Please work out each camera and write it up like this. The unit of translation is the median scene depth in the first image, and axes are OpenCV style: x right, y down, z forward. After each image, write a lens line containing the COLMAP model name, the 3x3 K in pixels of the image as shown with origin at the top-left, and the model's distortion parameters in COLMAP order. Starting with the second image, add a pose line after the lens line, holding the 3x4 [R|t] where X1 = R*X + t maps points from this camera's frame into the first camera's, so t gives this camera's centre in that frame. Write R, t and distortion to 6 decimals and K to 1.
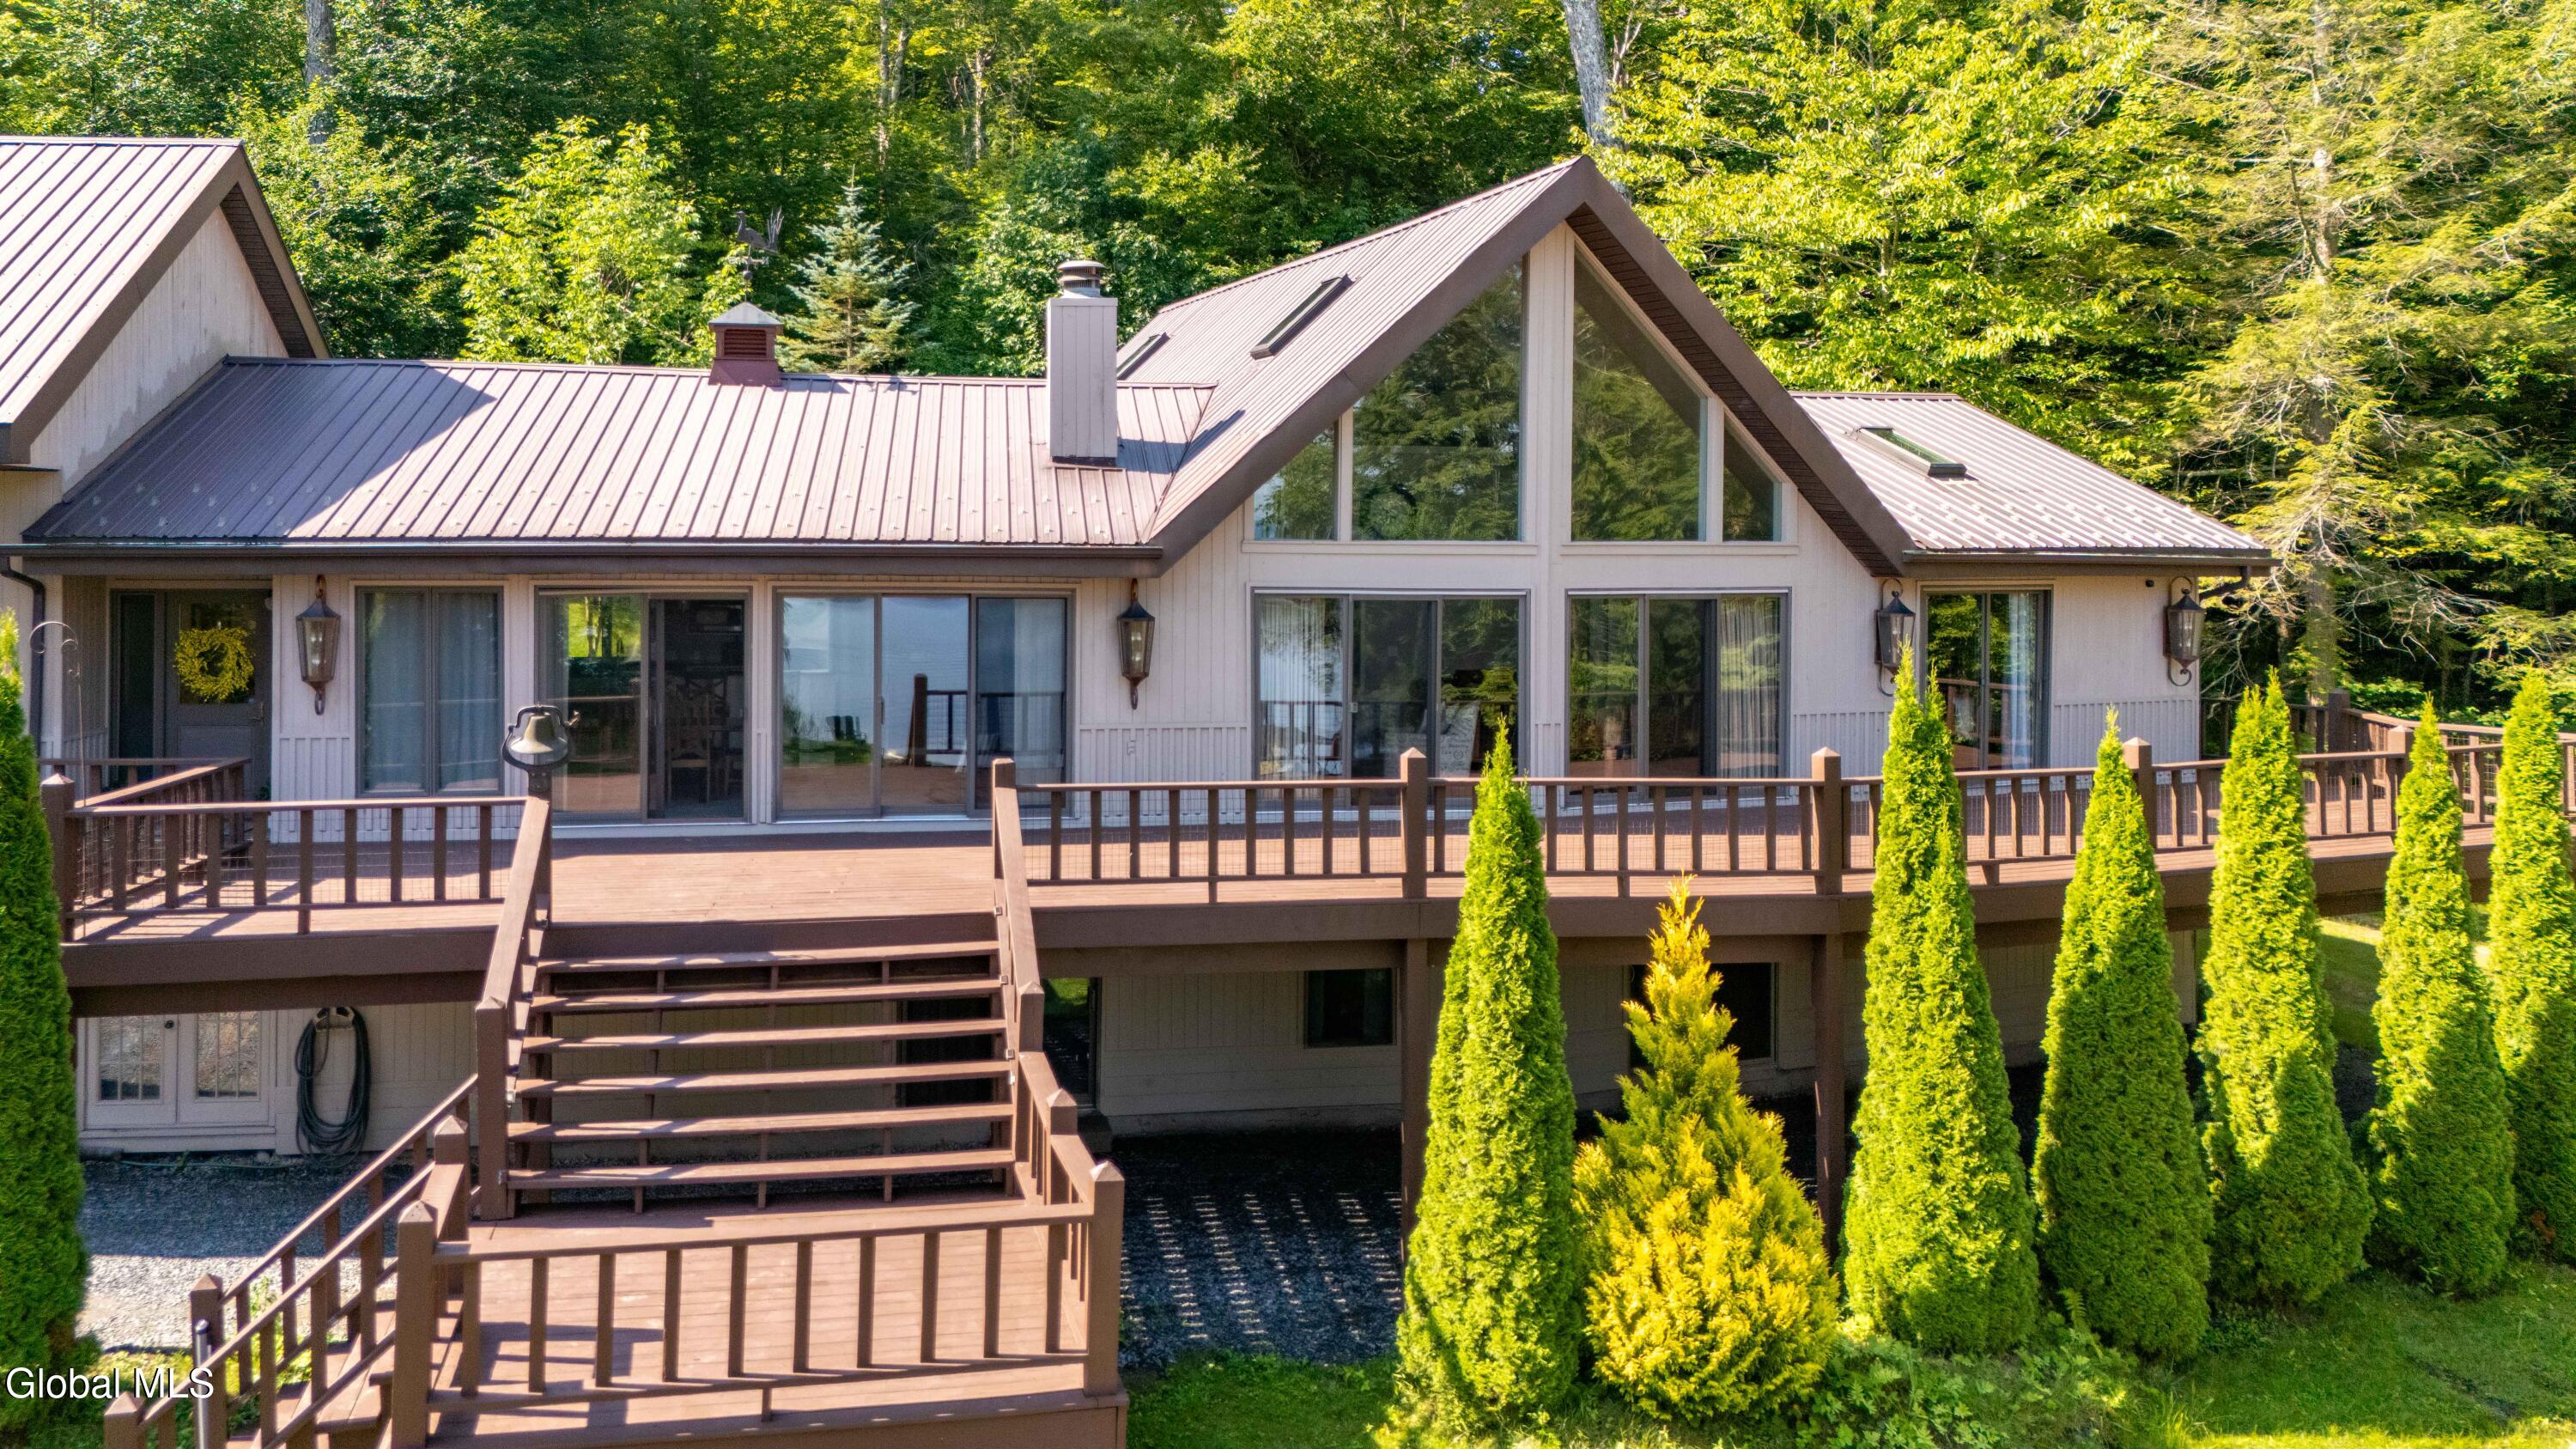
lens RADIAL K [[2052.0, 0, 1136.1], [0, 2052.0, 503.5], [0, 0, 1]] dist [0.047525, -0.008000]
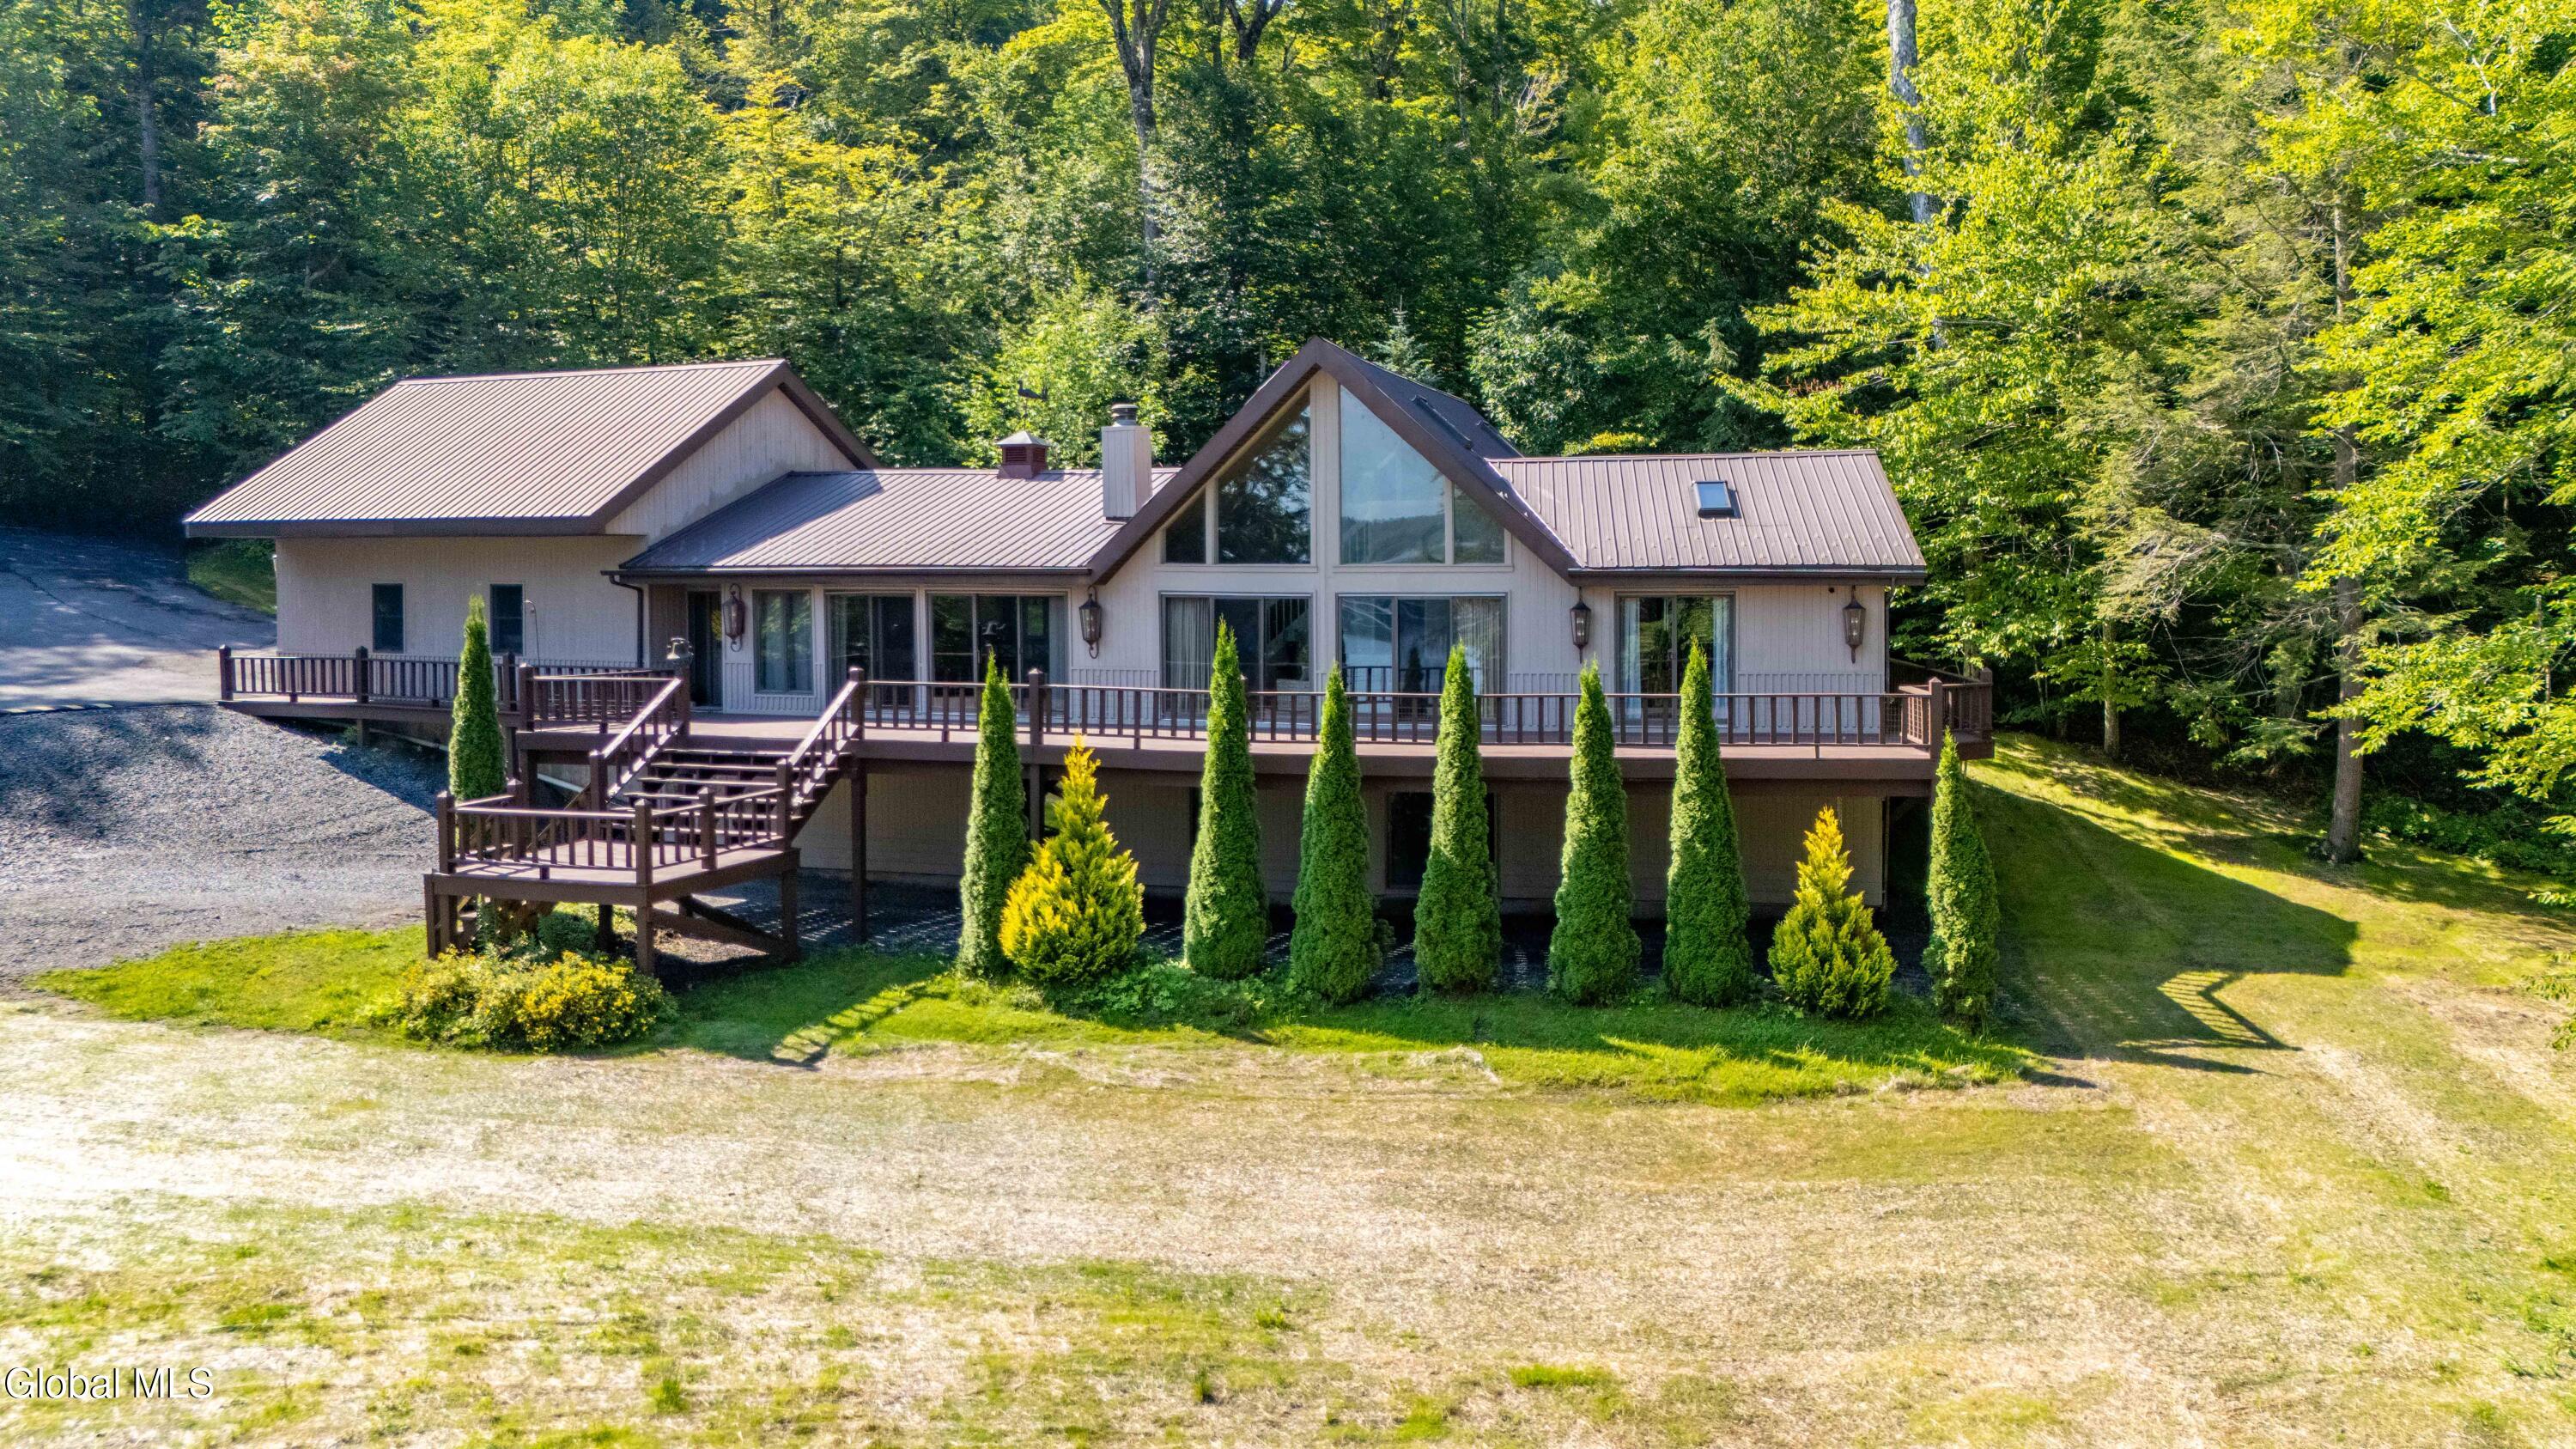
lens RADIAL K [[1975.5, 0, 1365.3], [0, 1975.5, 649.2], [0, 0, 1]] dist [0.072443, -0.071989]
pose [[0.873657, 0.013396, -0.486358, 0.999127], [0.015779, 0.998315, 0.055841, -0.001689], [0.486286, -0.056460, 0.871974, -0.378541]]
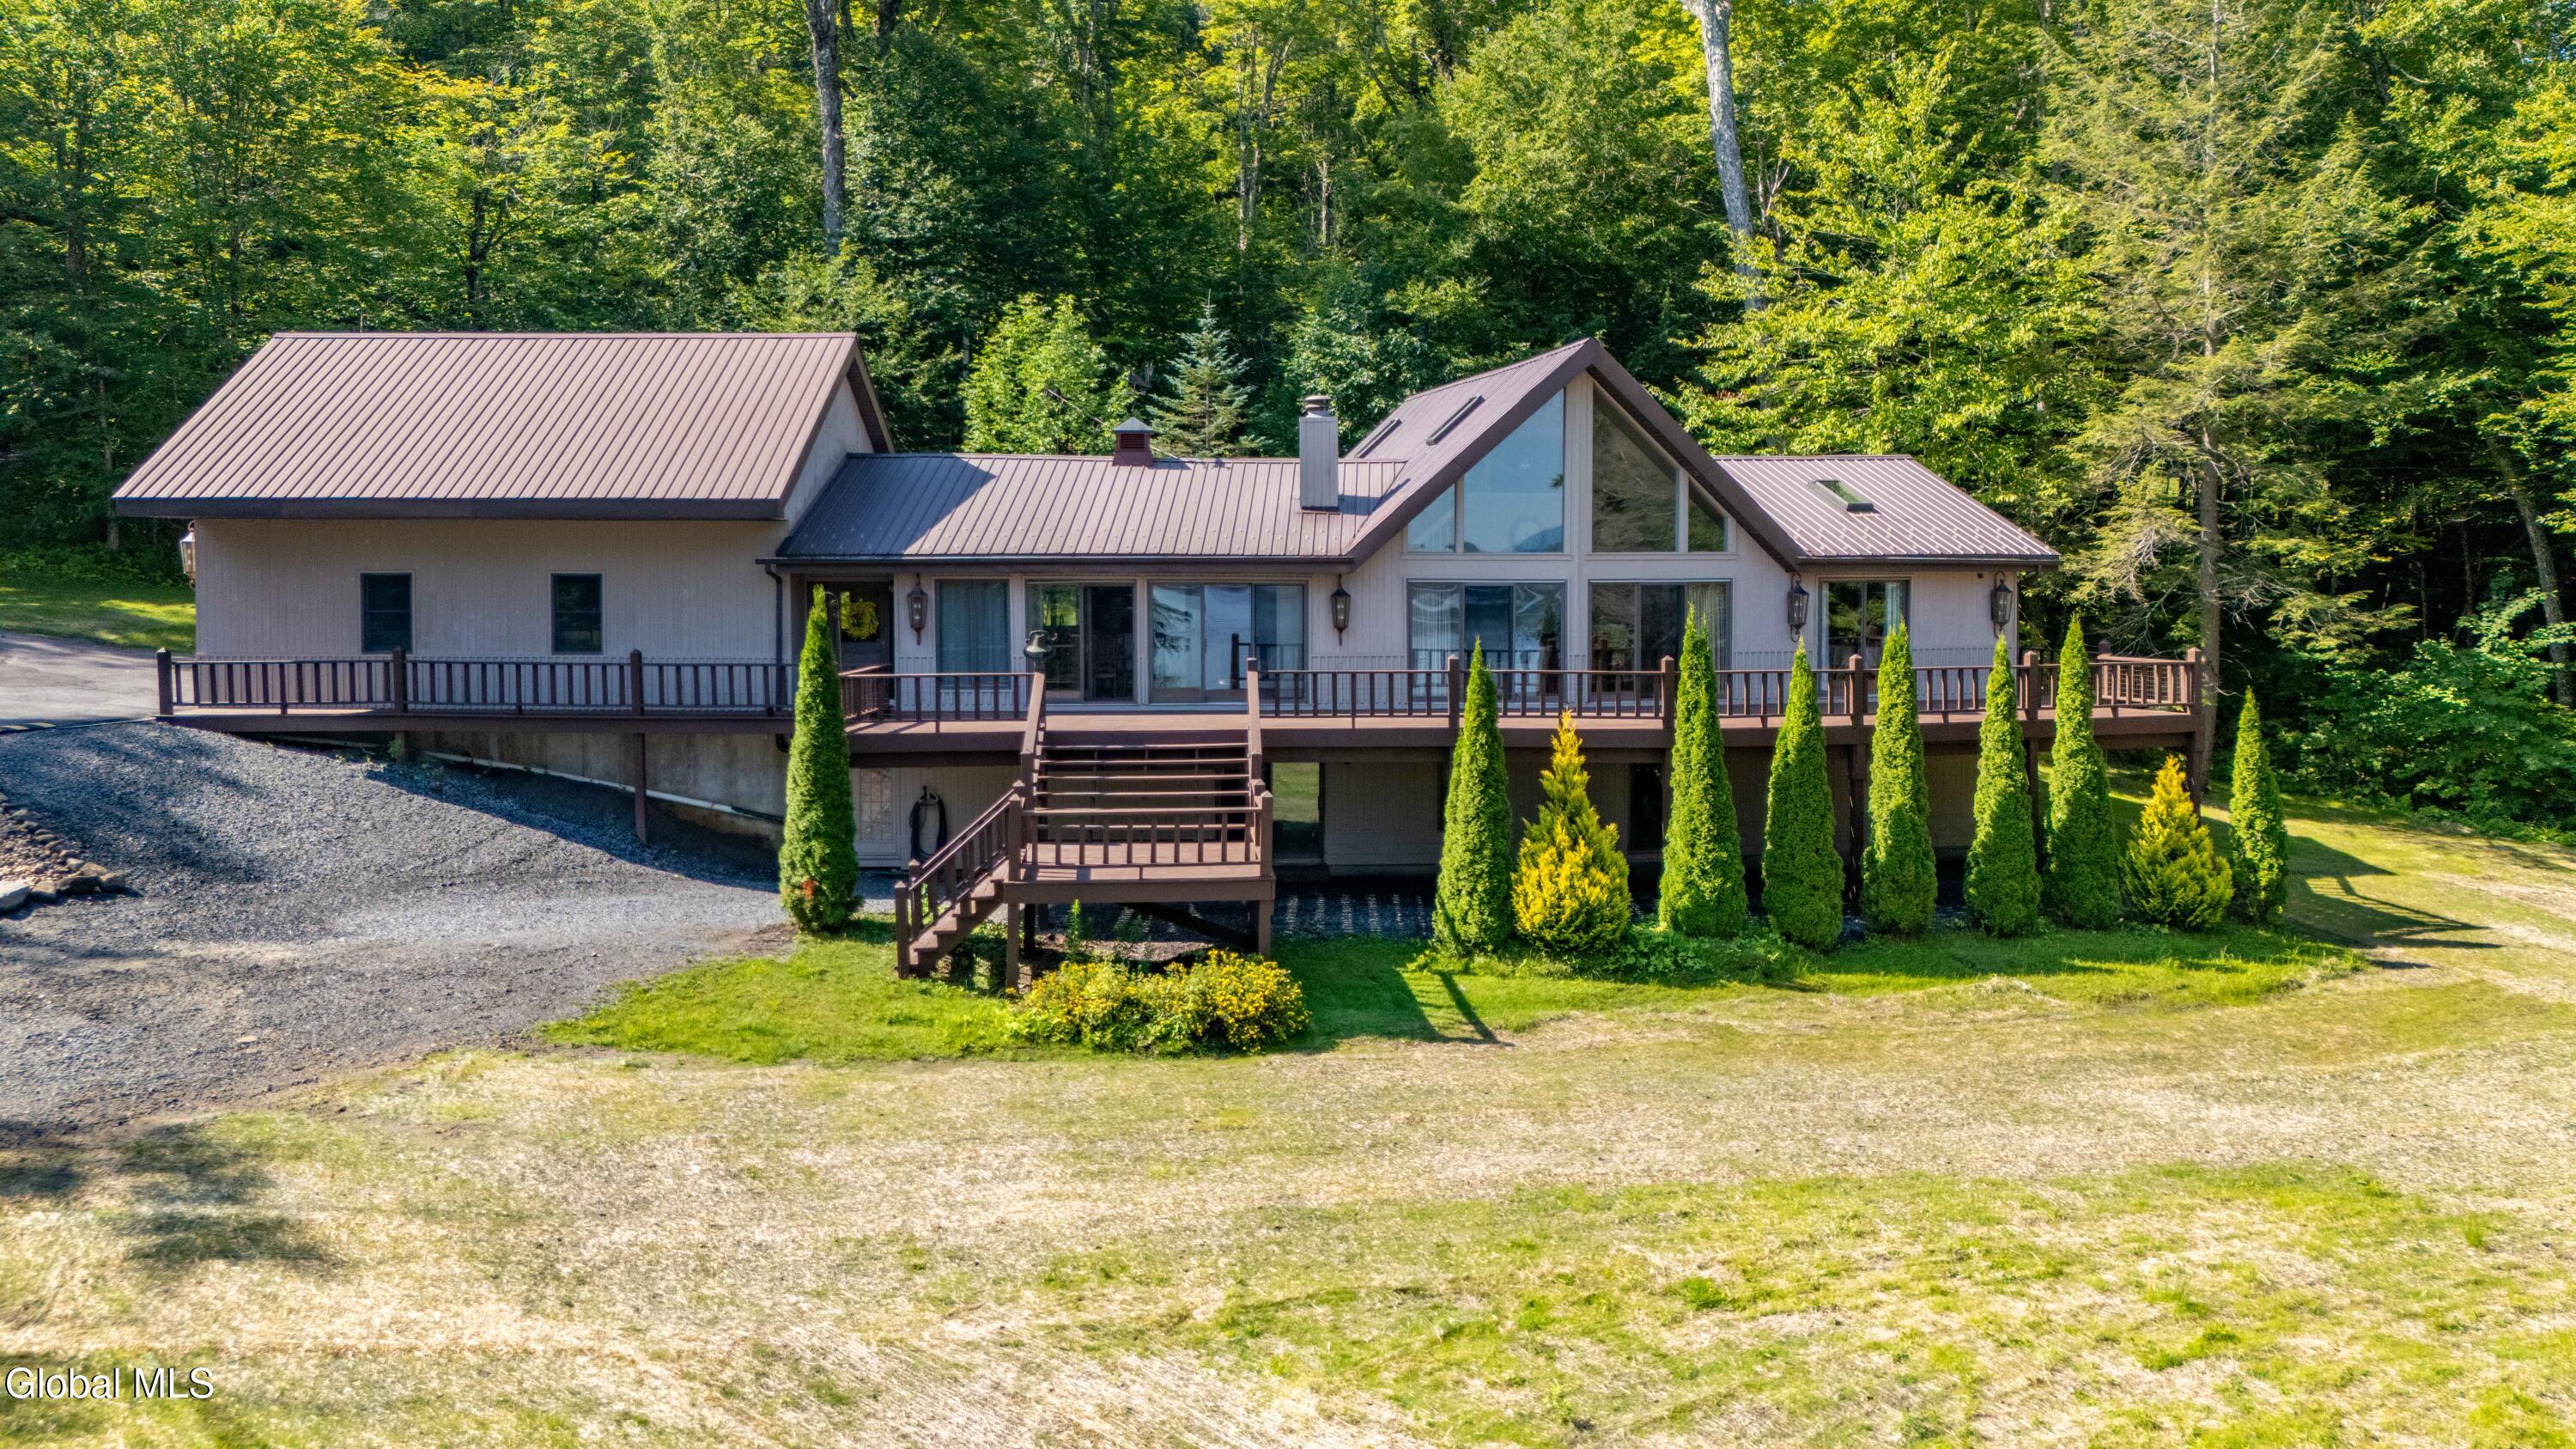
lens RADIAL K [[1975.5, 0, 1300.8], [0, 1975.5, 614.6], [0, 0, 1]] dist [0.072443, -0.071989]
pose [[0.994065, -0.001922, -0.108767, 0.146656], [0.007265, 0.998785, 0.048750, -0.013229], [0.108541, -0.049251, 0.992871, -0.718857]]
